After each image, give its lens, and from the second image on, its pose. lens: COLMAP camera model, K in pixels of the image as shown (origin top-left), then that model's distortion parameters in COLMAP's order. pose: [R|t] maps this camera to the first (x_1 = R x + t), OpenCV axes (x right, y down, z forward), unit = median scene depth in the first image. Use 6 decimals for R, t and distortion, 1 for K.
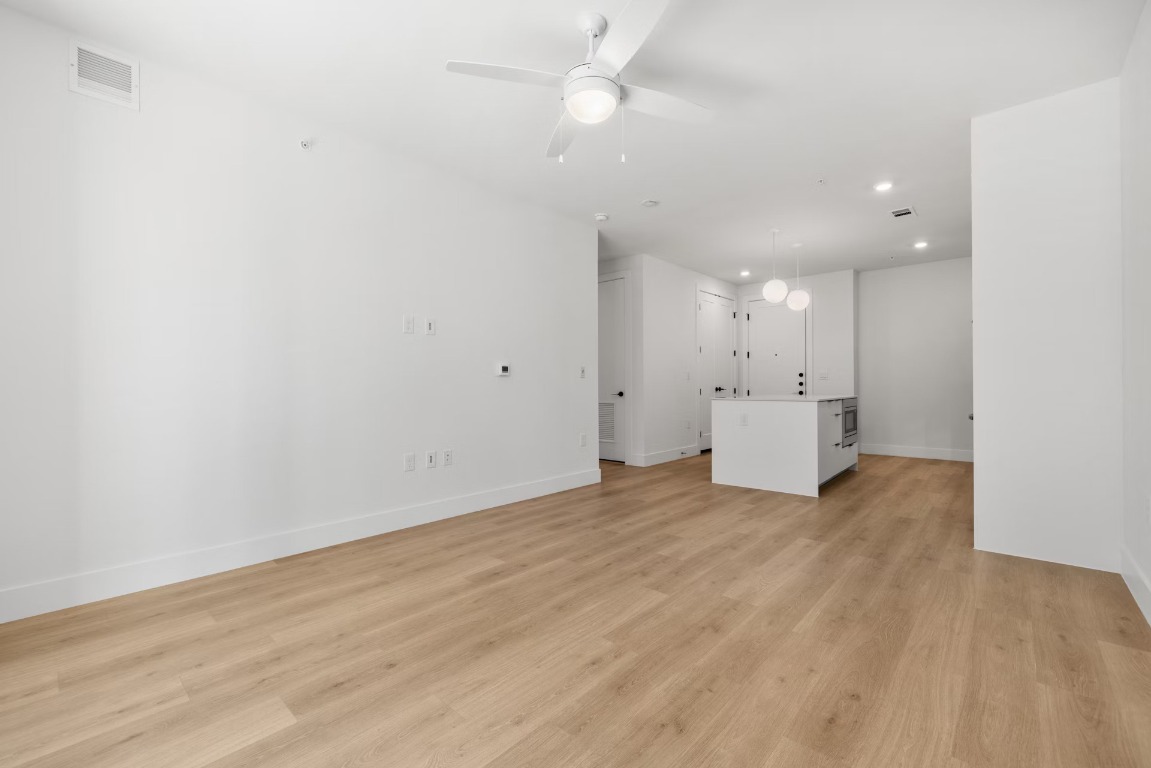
lens RADIAL K [[482.0, 0, 577.5], [0, 482.0, 385.6], [0, 0, 1]] dist [-0.000676, 0.000121]
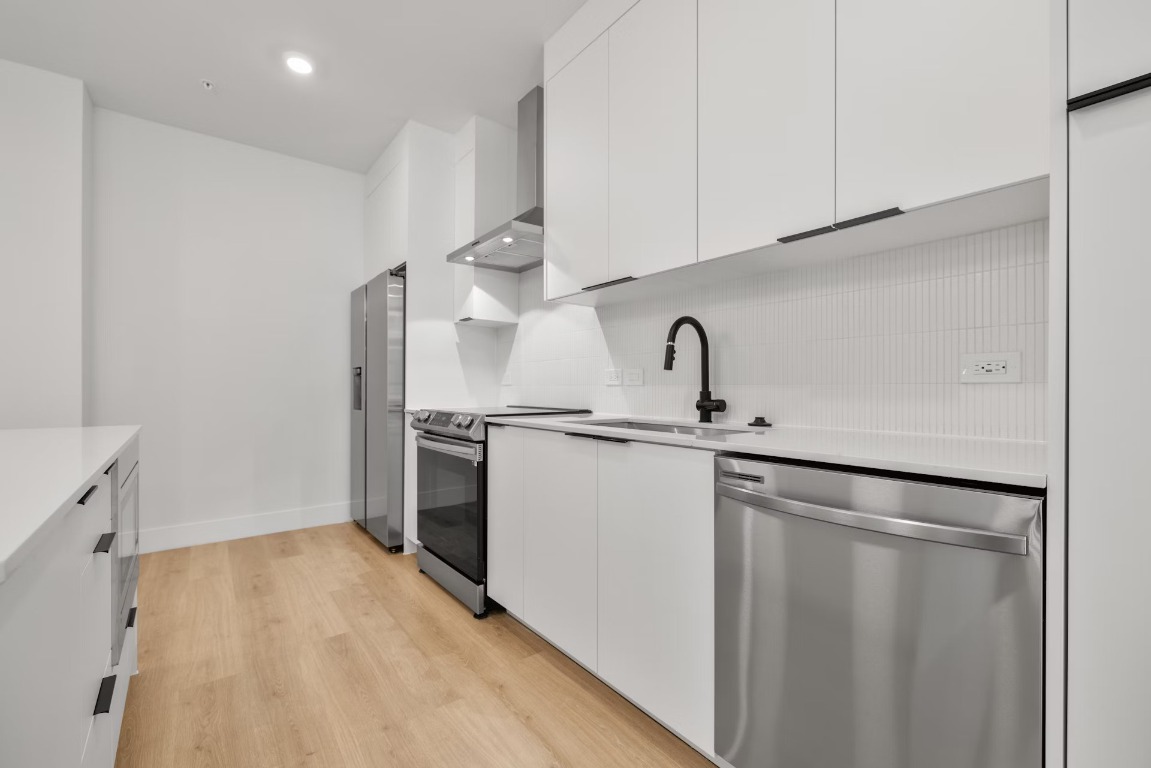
lens RADIAL K [[482.0, 0, 577.5], [0, 482.0, 385.6], [0, 0, 1]] dist [-0.000676, 0.000121]
pose [[0.171810, 0.010797, 0.985071, 0.679721], [-0.000108, 0.999940, -0.010941, -0.003374], [-0.985130, 0.001773, 0.171801, 1.384271]]
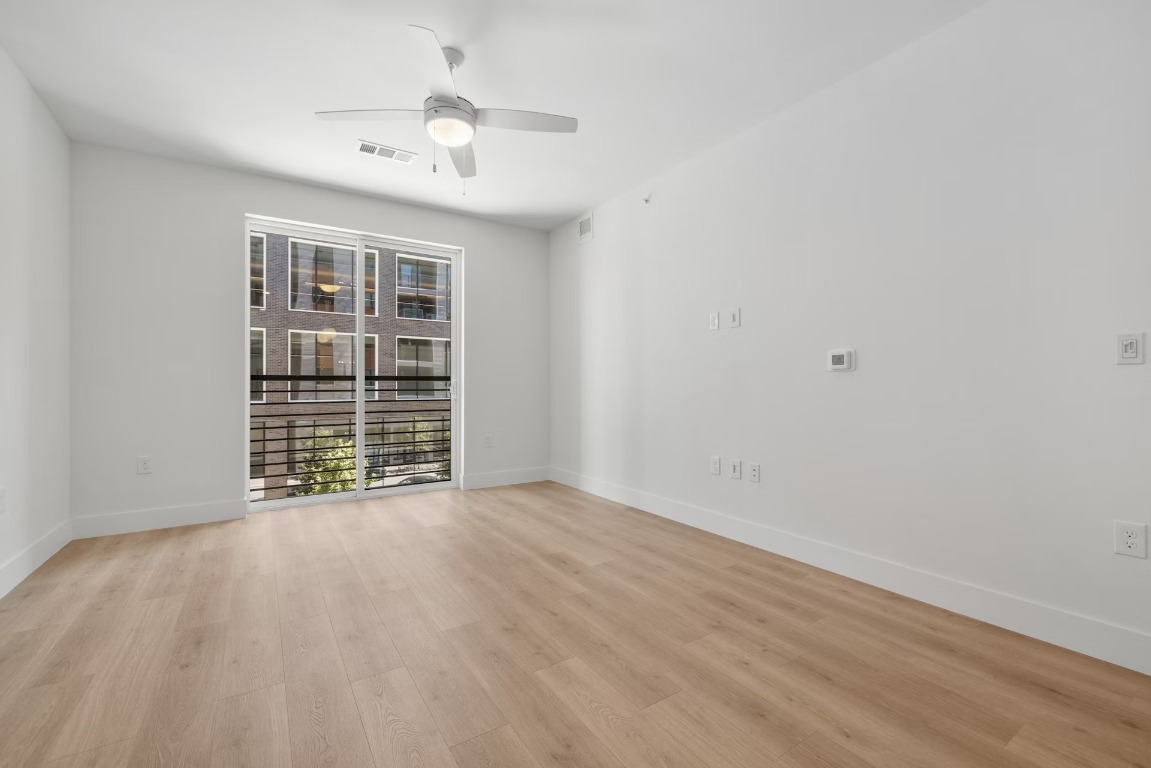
lens RADIAL K [[484.8, 0, 575.5], [0, 484.8, 384.0], [0, 0, 1]] dist [-0.000040, -0.000342]
pose [[-0.253701, 0.000332, -0.967283, 0.808720], [-0.000568, 1.000000, 0.000492, -0.002784], [0.967283, 0.000675, -0.253701, 1.219916]]
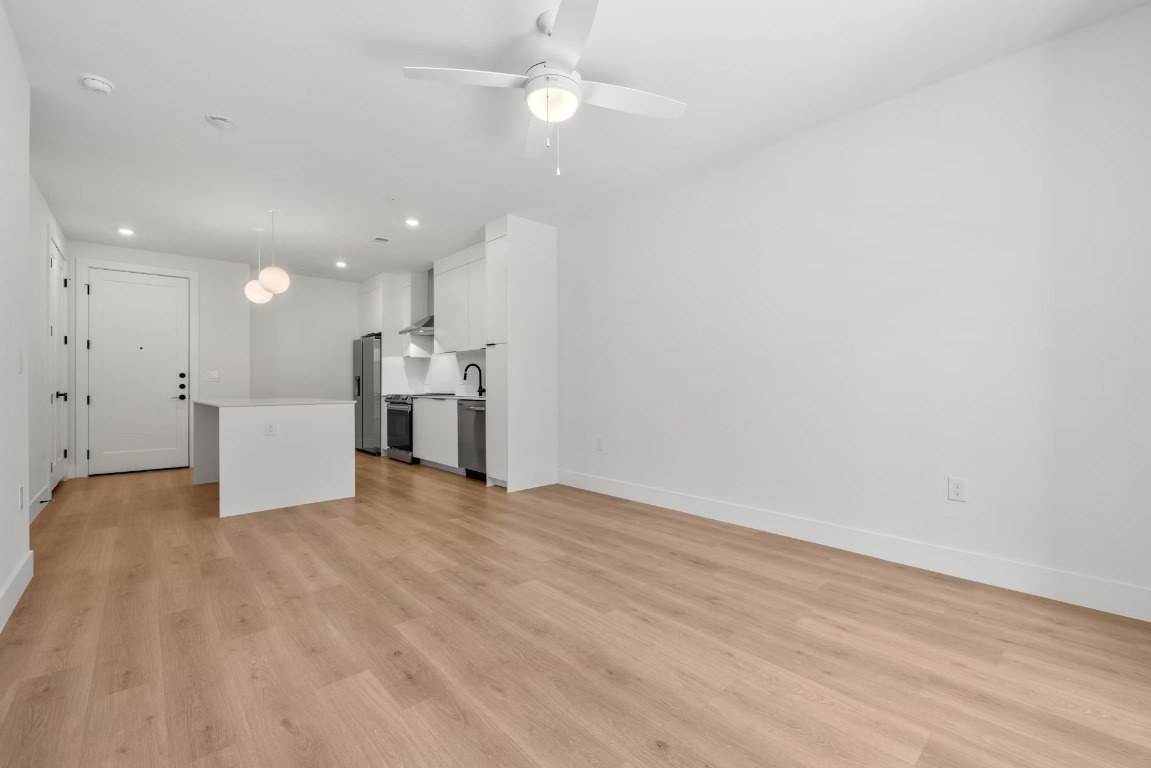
lens RADIAL K [[482.0, 0, 577.5], [0, 482.0, 385.6], [0, 0, 1]] dist [-0.000676, 0.000121]
pose [[0.101047, 0.001449, 0.994881, -0.743642], [0.005198, 0.999985, -0.001984, 0.000498], [-0.994868, 0.005372, 0.101038, 0.666337]]
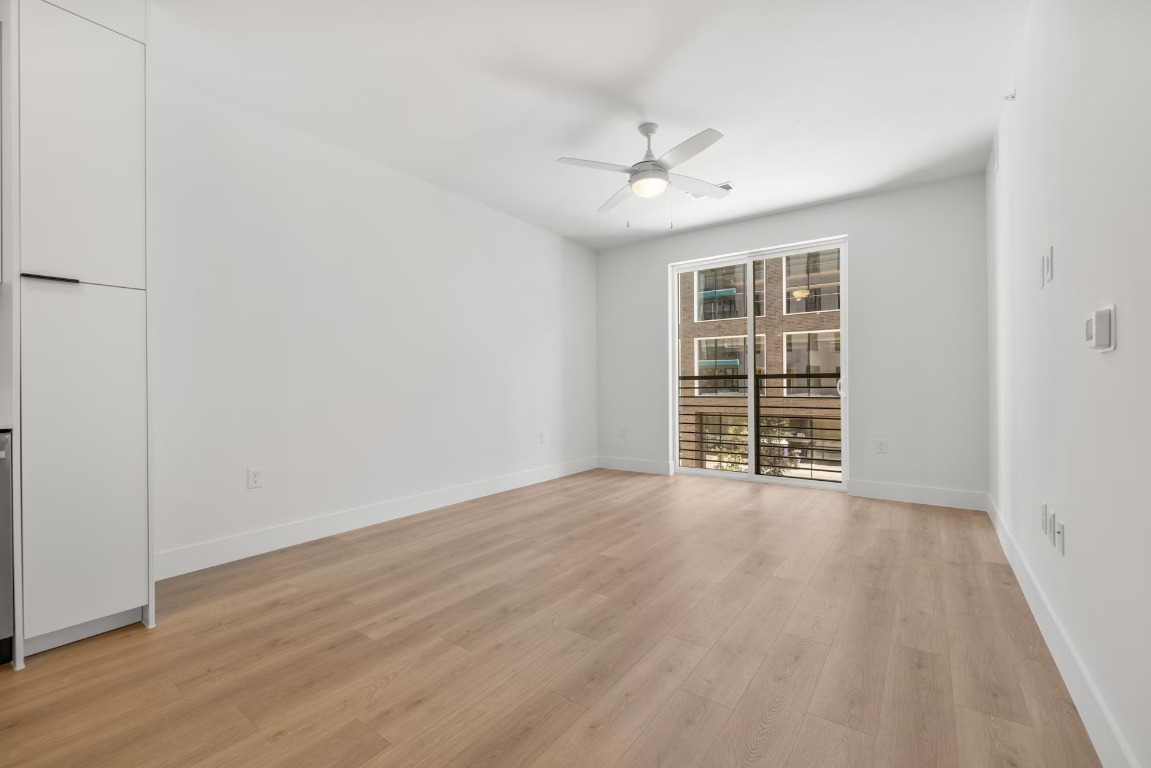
lens RADIAL K [[484.8, 0, 575.5], [0, 484.8, 384.0], [0, 0, 1]] dist [-0.000040, -0.000342]
pose [[-0.994476, 0.010145, -0.104471, 0.316279], [0.010002, 0.999948, 0.001896, -0.003353], [0.104484, 0.000841, -0.994526, 1.881083]]
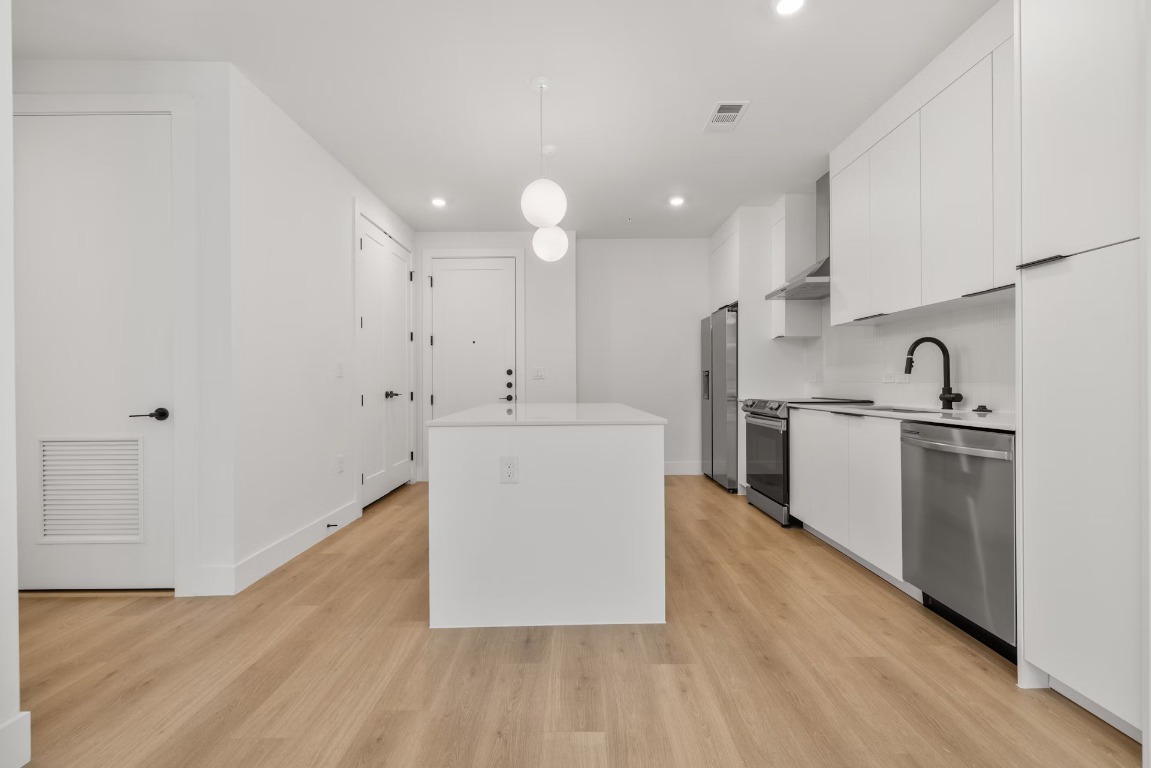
lens RADIAL K [[488.3, 0, 575.5], [0, 488.3, 384.0], [0, 0, 1]] dist [-0.000797, 0.000030]
pose [[0.741727, 0.000109, 0.670702, 0.165493], [0.002618, 0.999992, -0.003057, -0.008910], [-0.670696, 0.004024, 0.741721, 1.095921]]
